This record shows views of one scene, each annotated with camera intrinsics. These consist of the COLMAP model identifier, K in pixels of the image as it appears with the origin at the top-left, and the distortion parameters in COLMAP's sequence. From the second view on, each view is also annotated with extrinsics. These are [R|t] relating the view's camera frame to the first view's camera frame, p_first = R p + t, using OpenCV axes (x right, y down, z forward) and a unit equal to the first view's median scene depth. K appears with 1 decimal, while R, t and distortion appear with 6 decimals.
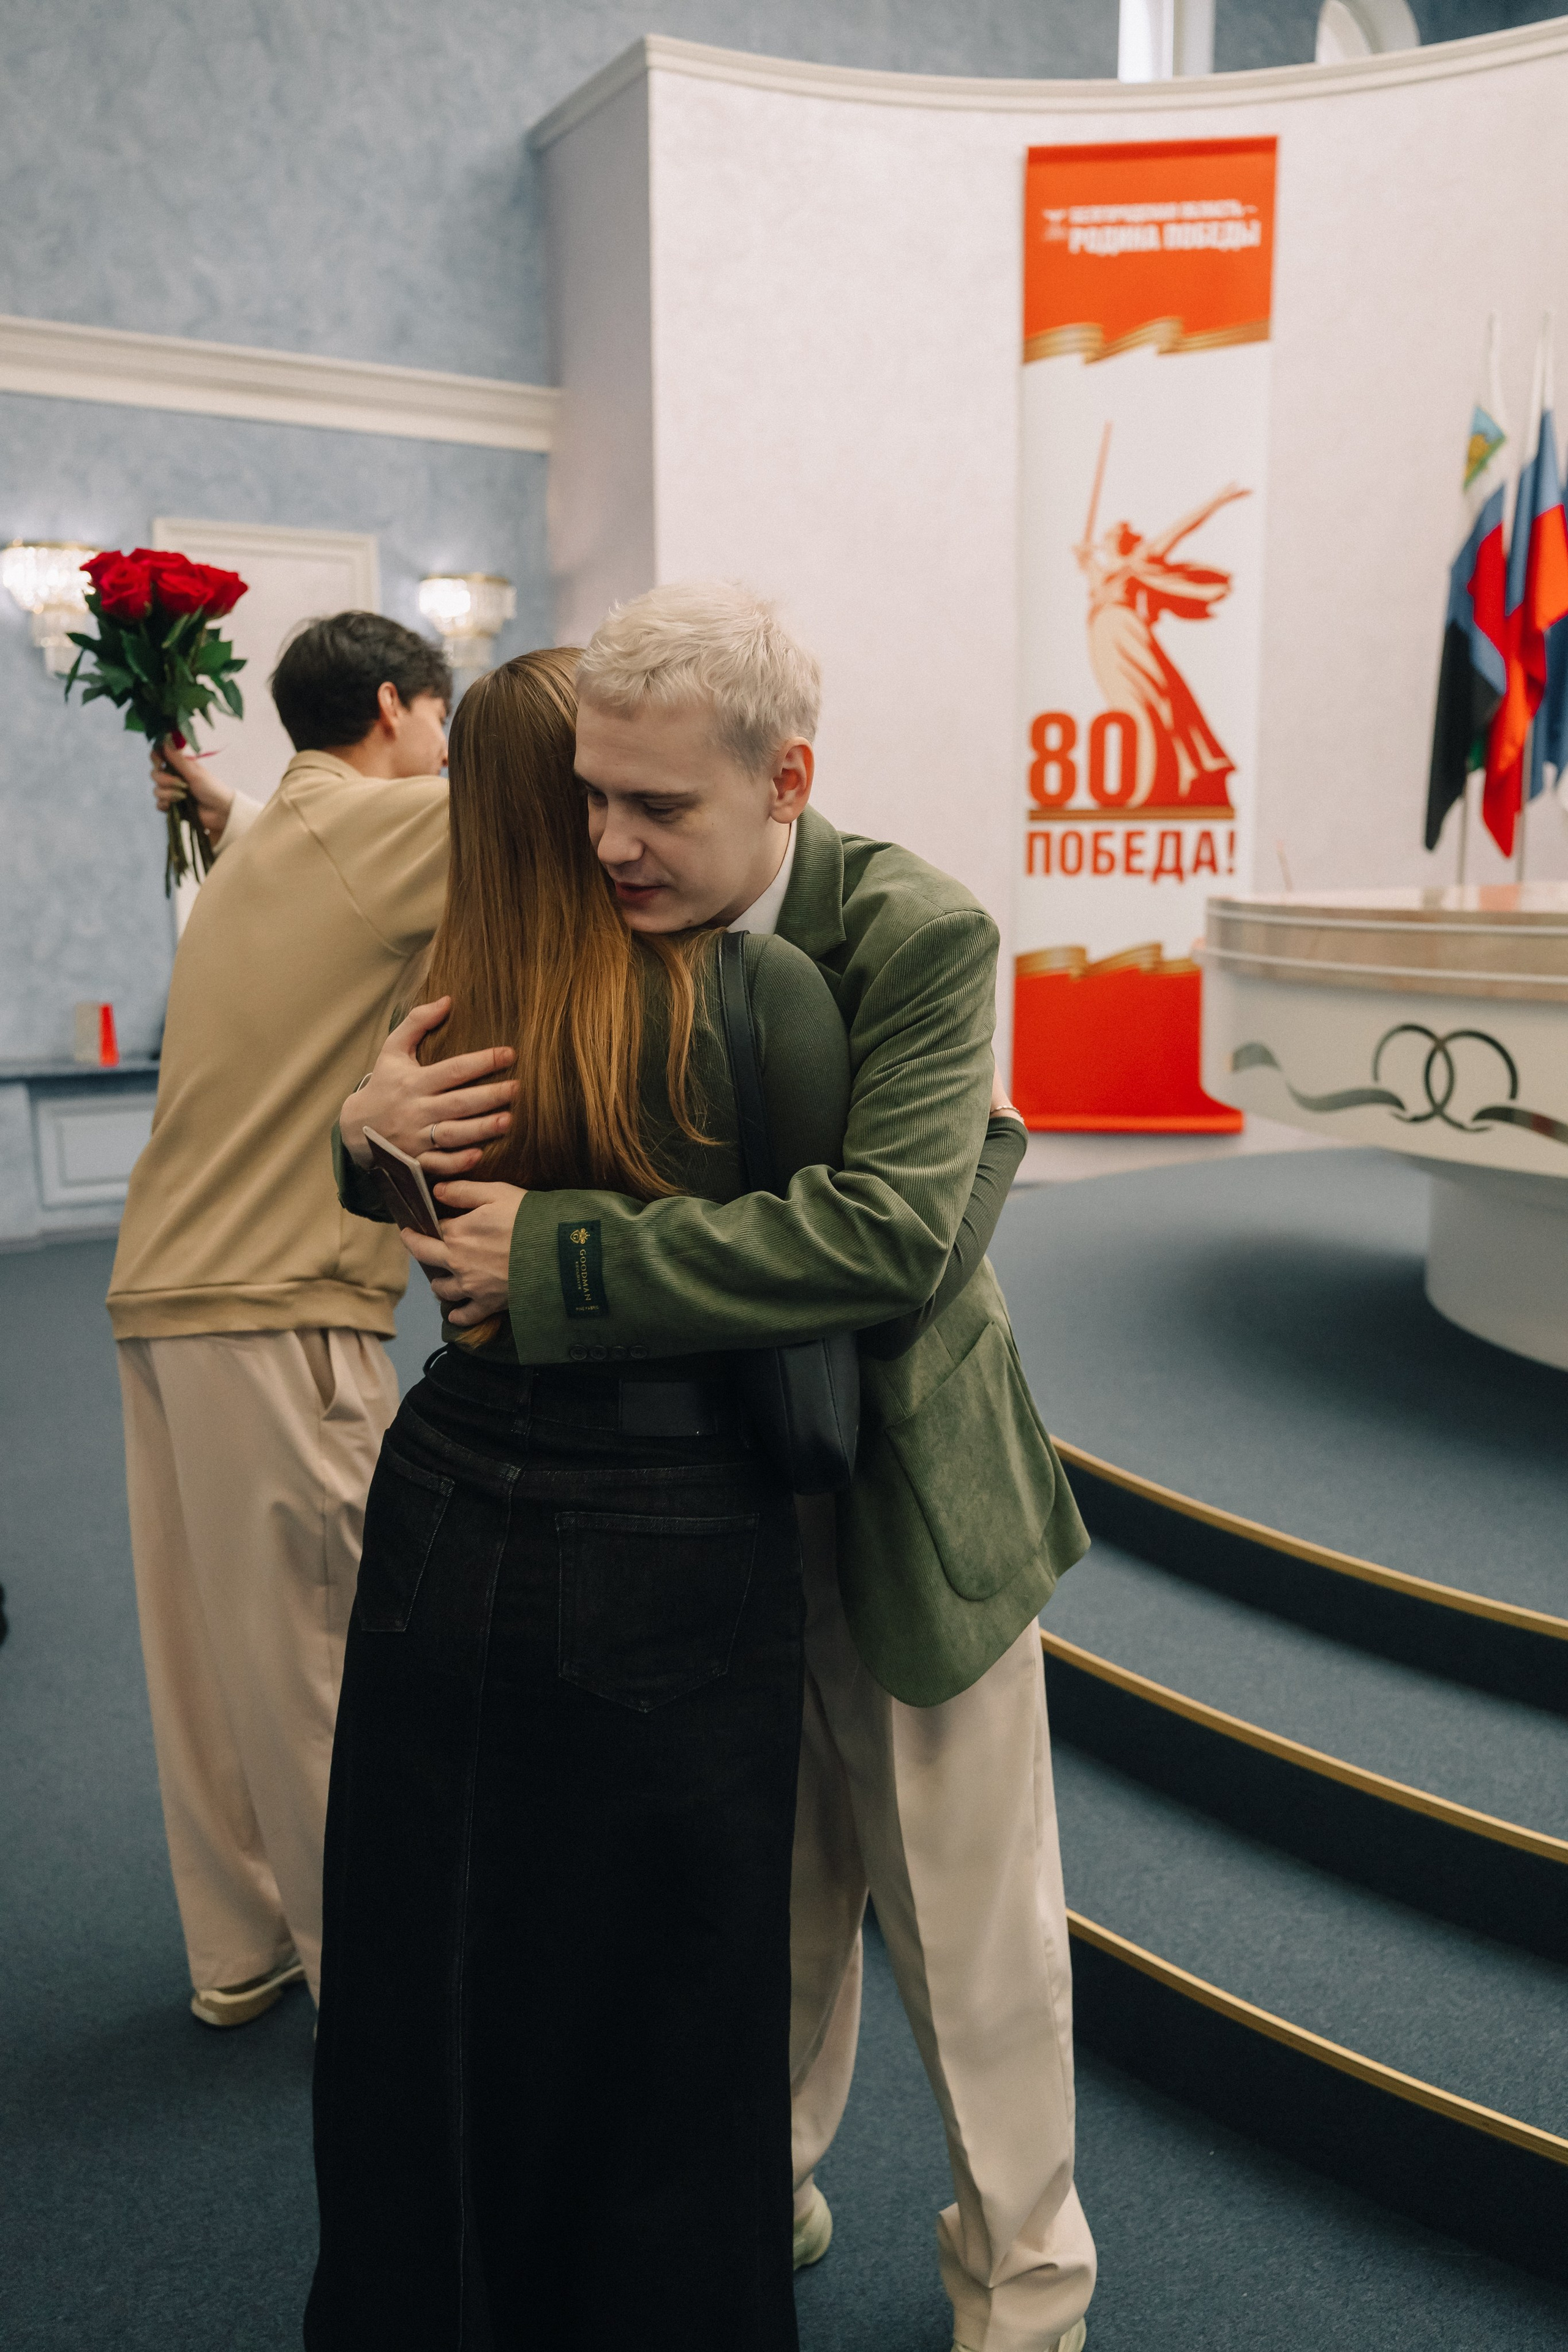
lens RADIAL K [[1876.7, 0, 772.7], [0, 1876.7, 1183.6], [0, 0, 1]] dist [-0.003339, -0.003560]
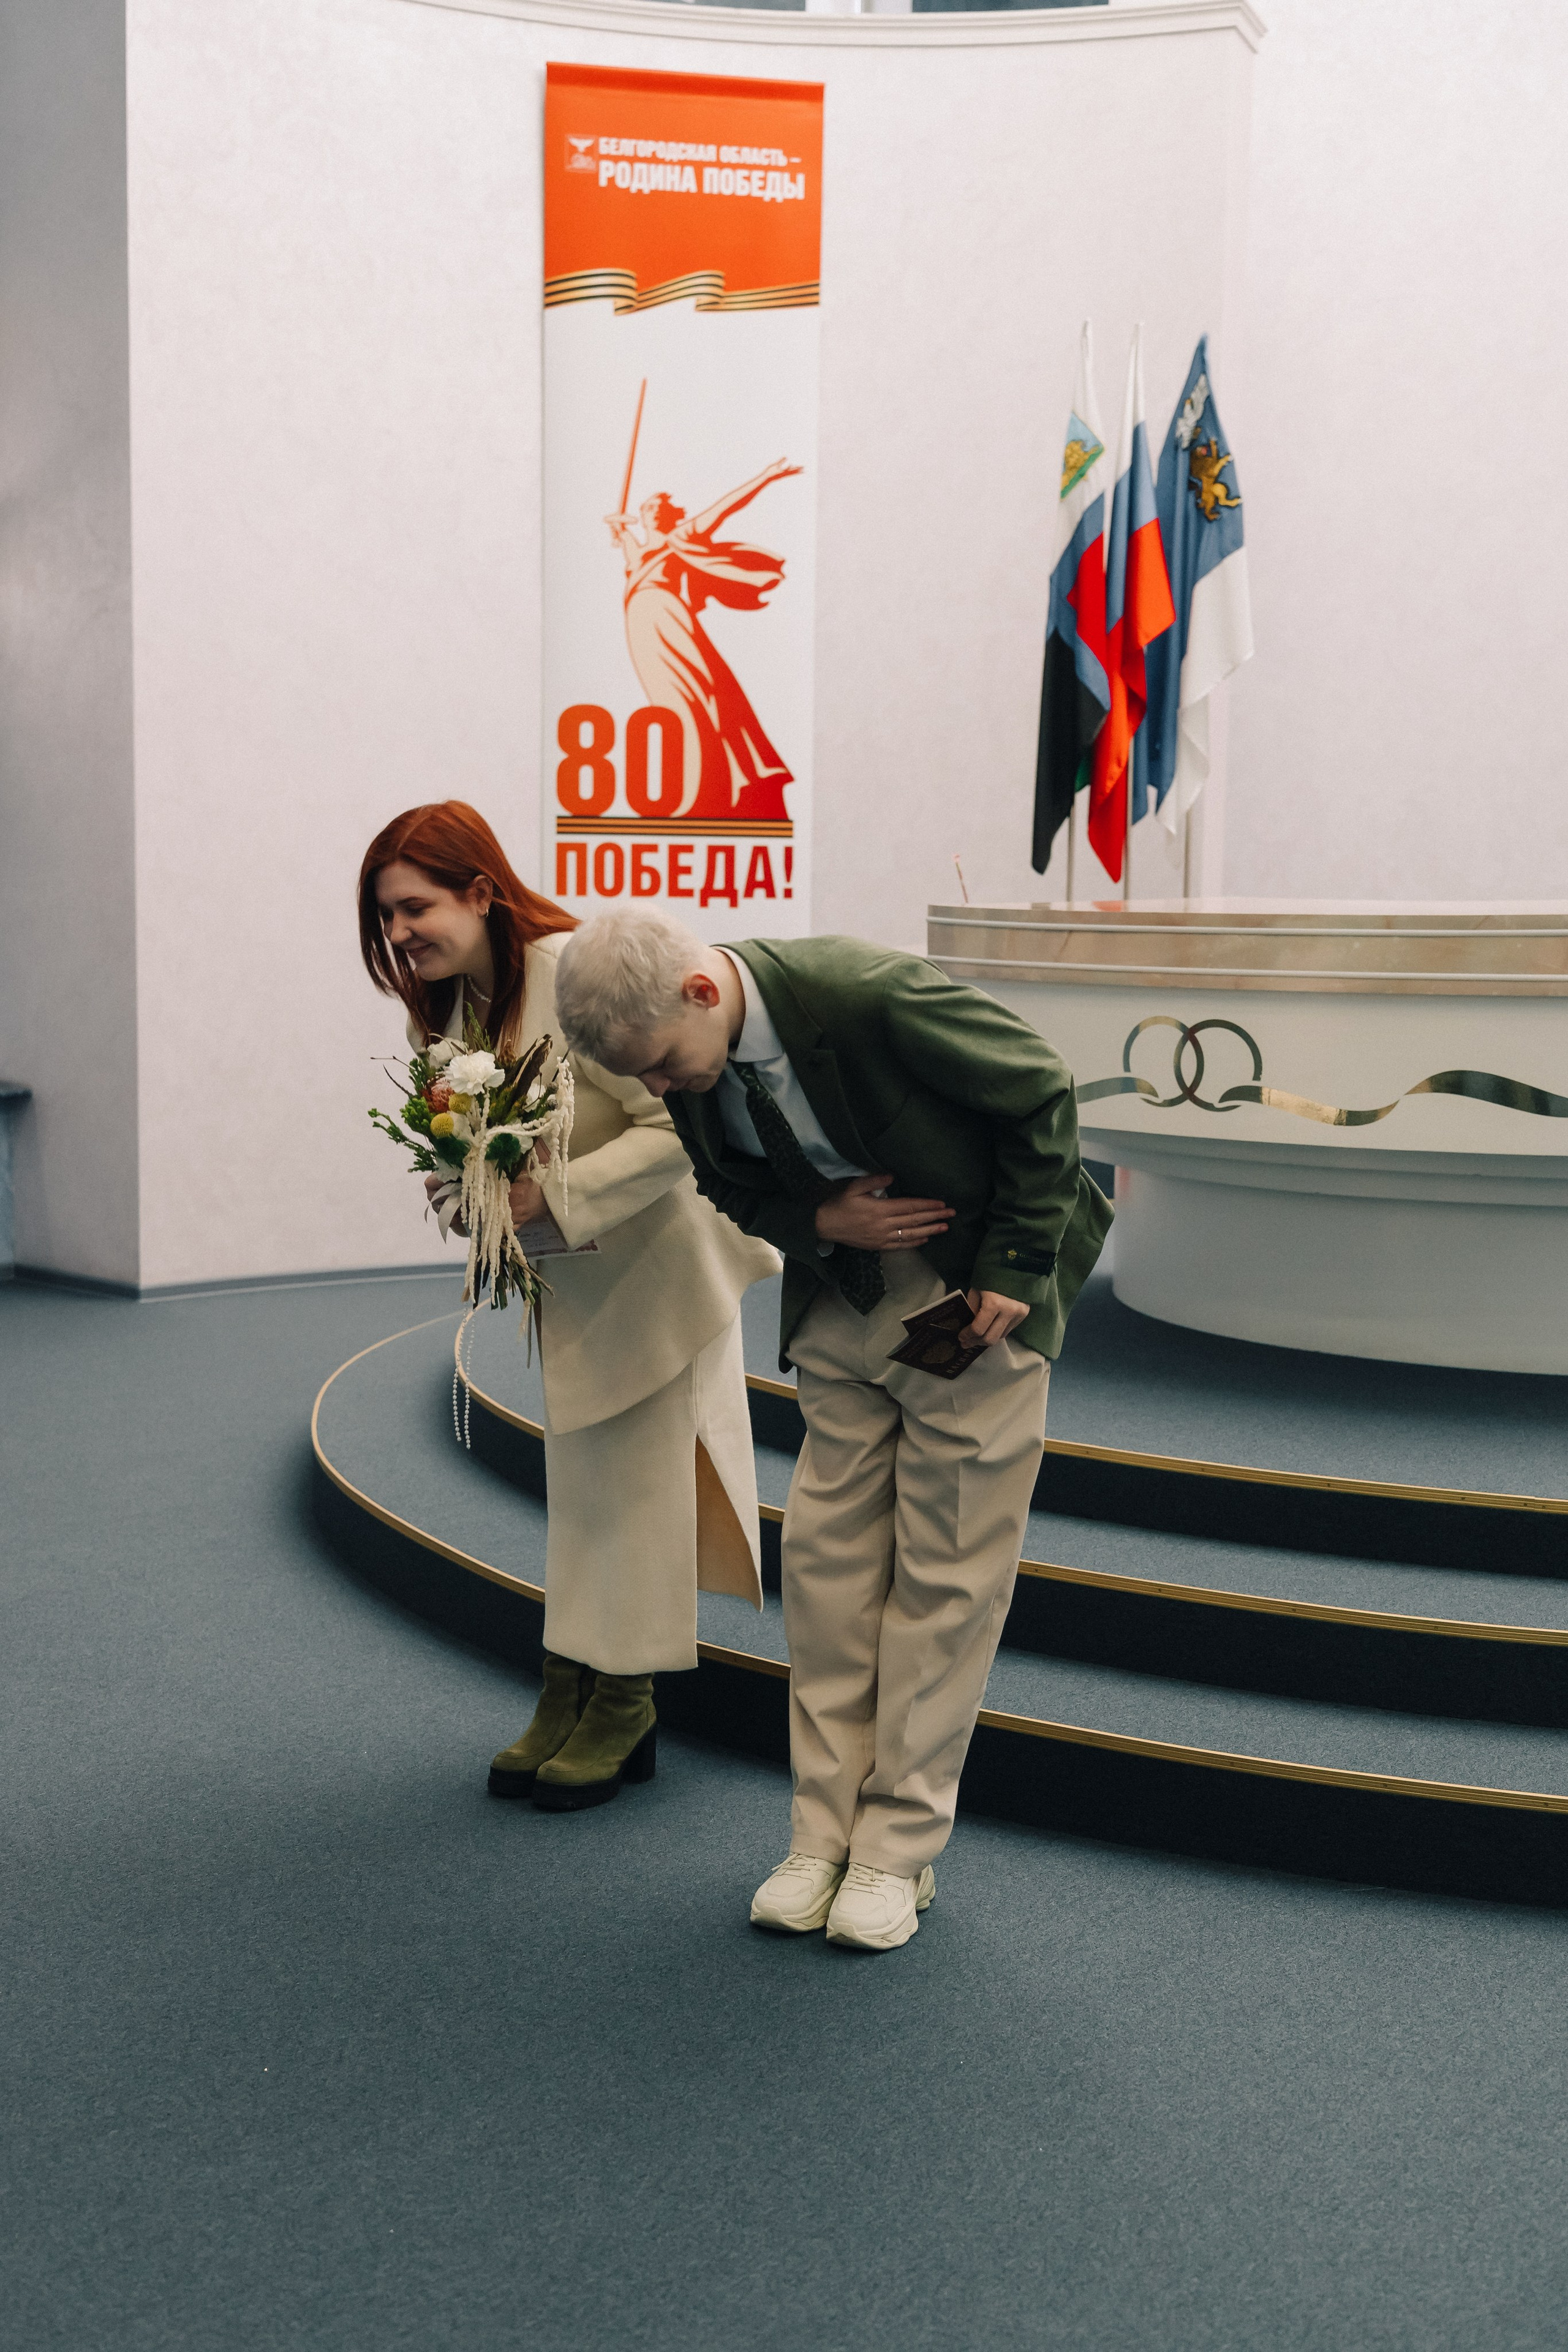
lens RADIAL K [[2621.2, 0, 784.0], [0, 2621.2, 1176.0], [0, 0, 1]] dist [-0.002979, 0.012455]
pose [[0.953149, -0.013624, 0.302193, -0.131834], [0.032429, 0.997830, -0.057300, 0.034882], [-0.300757, 0.064416, 0.951523, -0.154281]]
